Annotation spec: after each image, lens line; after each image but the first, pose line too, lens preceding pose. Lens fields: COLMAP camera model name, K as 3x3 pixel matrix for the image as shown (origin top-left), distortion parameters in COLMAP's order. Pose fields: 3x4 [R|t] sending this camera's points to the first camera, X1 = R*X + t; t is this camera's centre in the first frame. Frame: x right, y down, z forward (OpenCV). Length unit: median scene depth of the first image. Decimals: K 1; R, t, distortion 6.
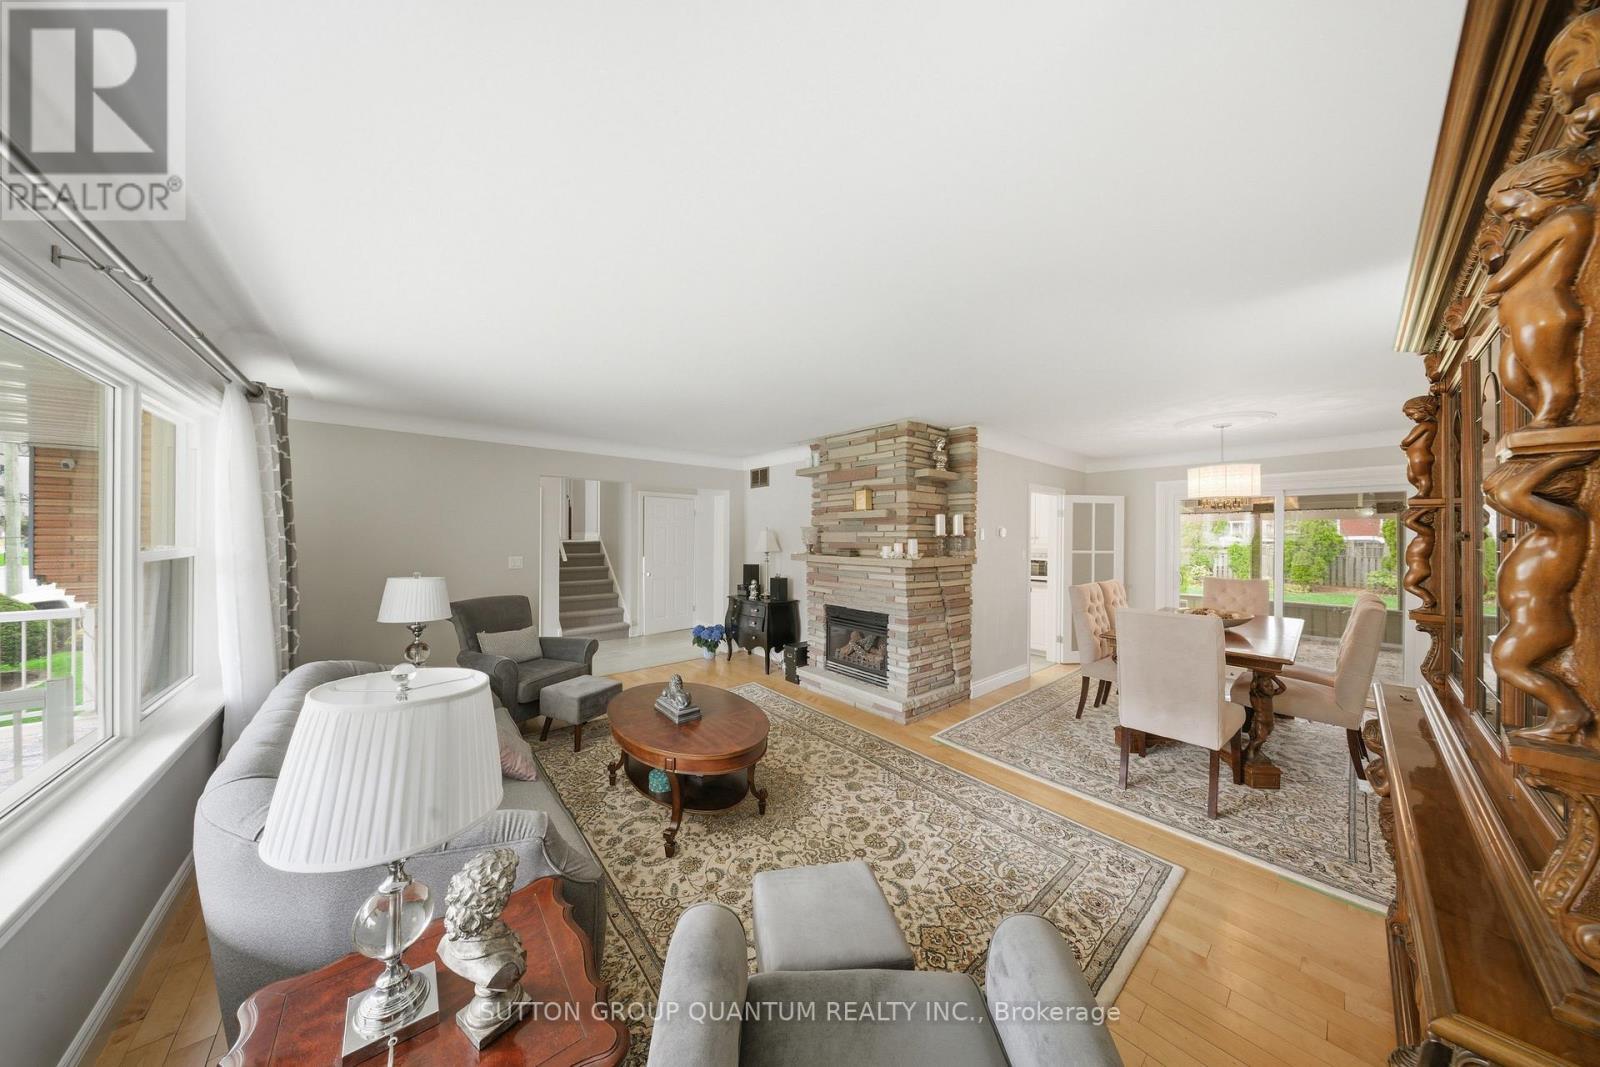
lens RADIAL K [[473.7, 0, 801.7], [0, 473.7, 534.9], [0, 0, 1]] dist [0.004626, -0.002880]
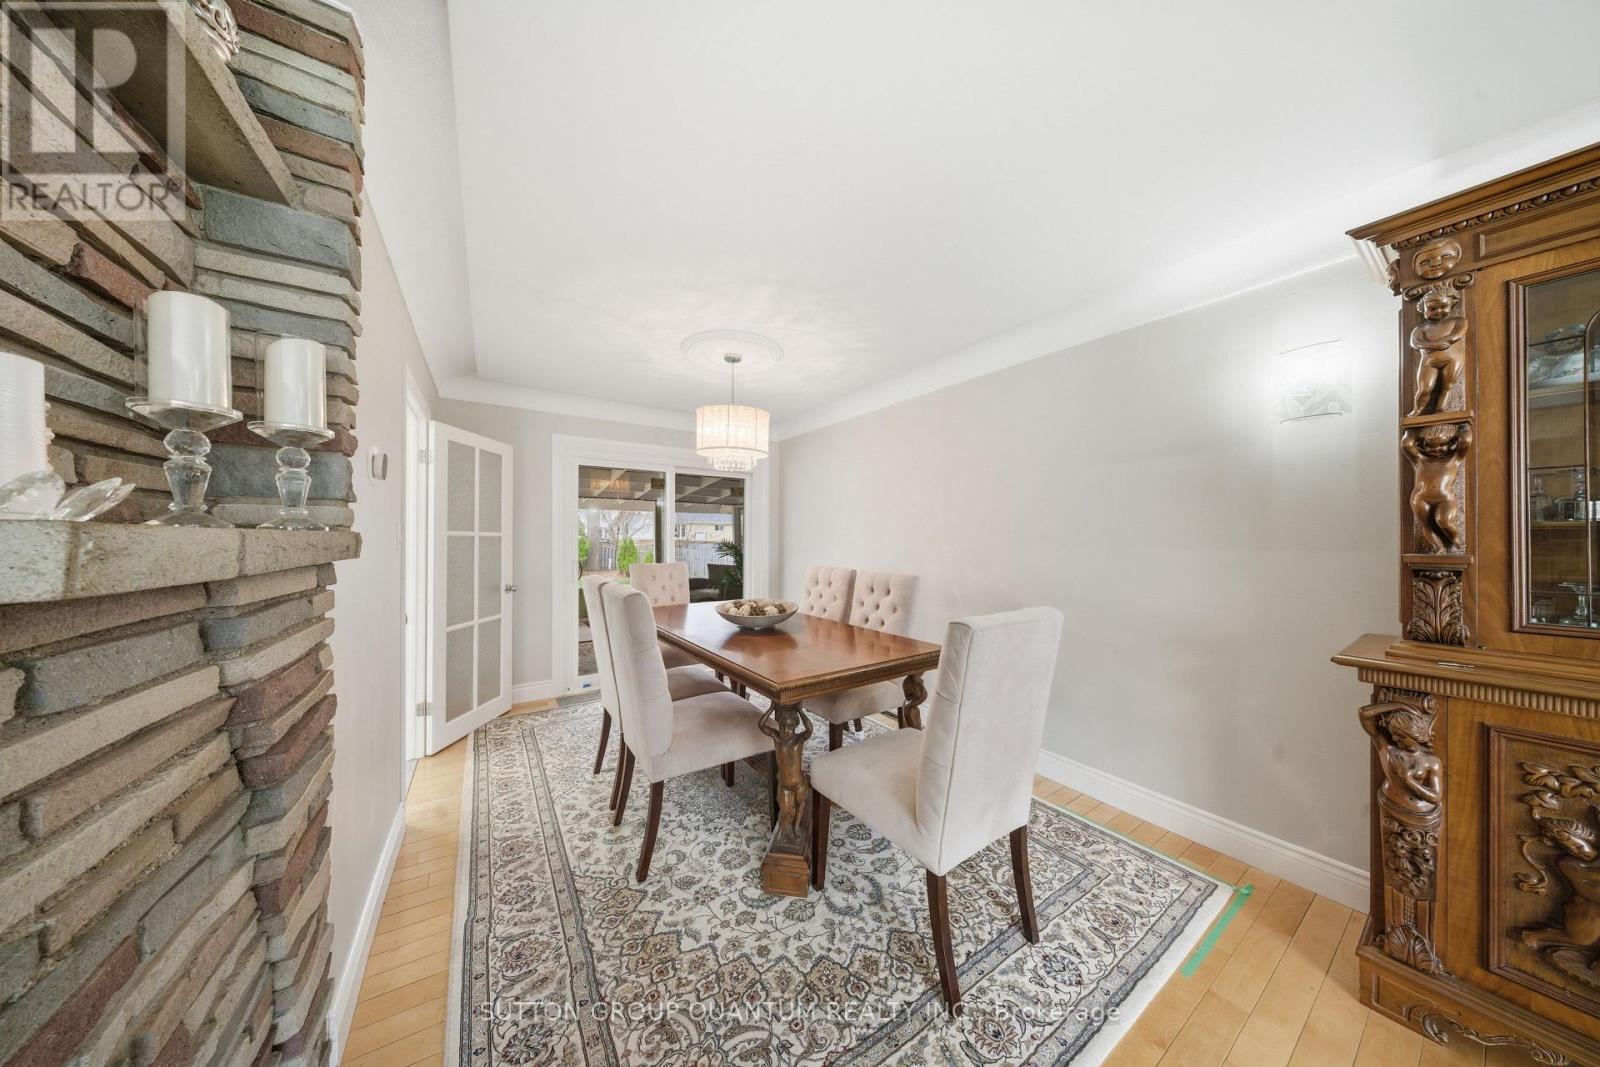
lens RADIAL K [[473.7, 0, 801.7], [0, 473.7, 534.9], [0, 0, 1]] dist [0.004626, -0.002880]
pose [[0.128835, 0.001470, 0.991665, 0.139707], [-0.003106, 0.999995, -0.001079, 0.050459], [-0.991661, -0.002941, 0.128839, 0.747770]]
